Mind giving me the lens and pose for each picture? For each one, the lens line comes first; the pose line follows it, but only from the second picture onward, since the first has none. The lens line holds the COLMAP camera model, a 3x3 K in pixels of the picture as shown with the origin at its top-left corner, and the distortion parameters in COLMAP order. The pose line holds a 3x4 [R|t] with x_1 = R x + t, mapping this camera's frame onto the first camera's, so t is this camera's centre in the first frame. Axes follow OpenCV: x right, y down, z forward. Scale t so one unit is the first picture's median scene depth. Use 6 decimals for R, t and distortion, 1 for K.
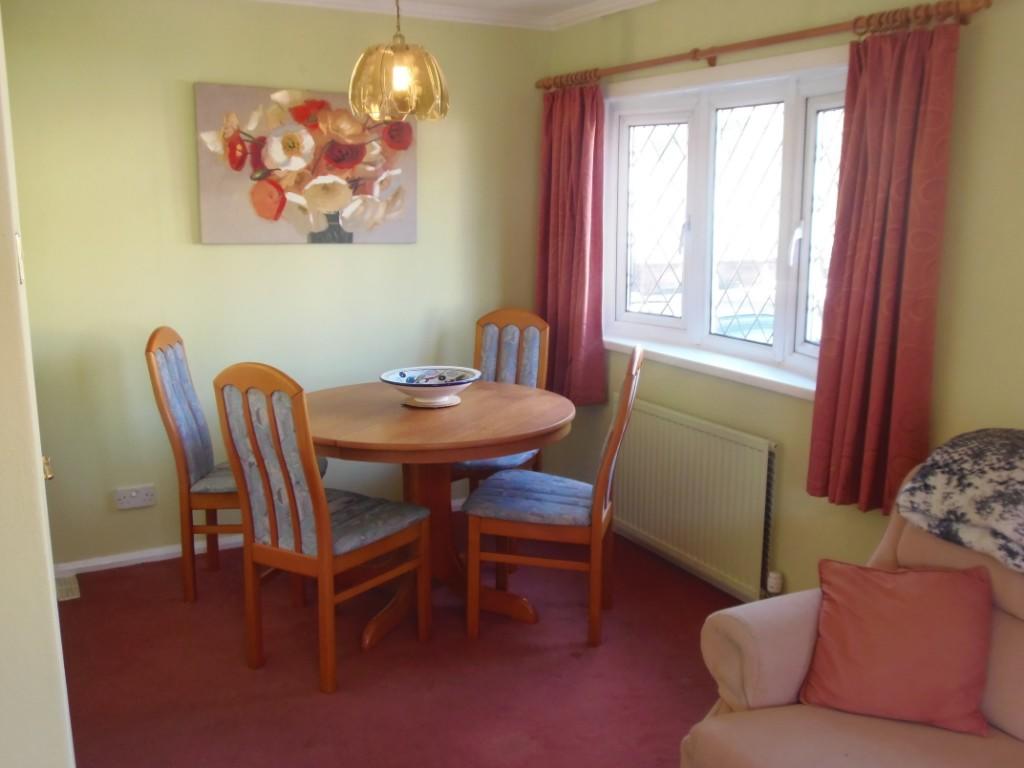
lens RADIAL K [[972.1, 0, 512.6], [0, 972.1, 389.1], [0, 0, 1]] dist [-0.001587, 0.000000]
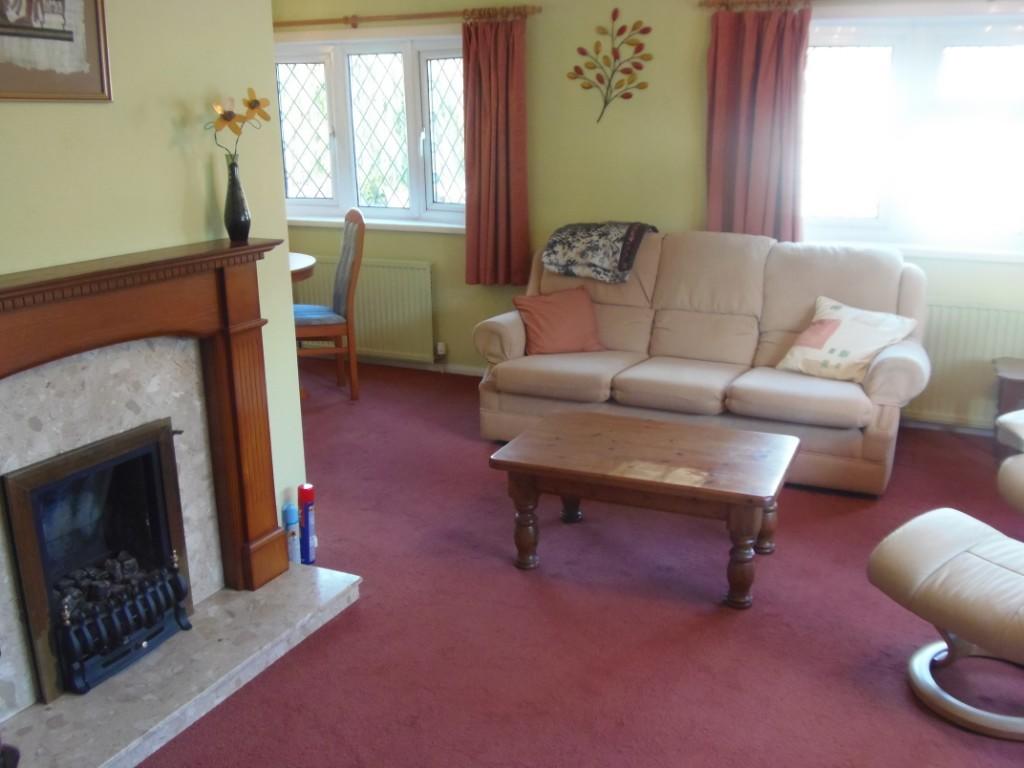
lens RADIAL K [[972.1, 0, 513.0], [0, 972.1, 383.8], [0, 0, 1]] dist [-0.001587, 0.000000]
pose [[0.806463, -0.167814, 0.566971, -0.762028], [0.129598, 0.985731, 0.107419, 0.126154], [-0.576907, -0.013151, 0.816704, -0.566012]]
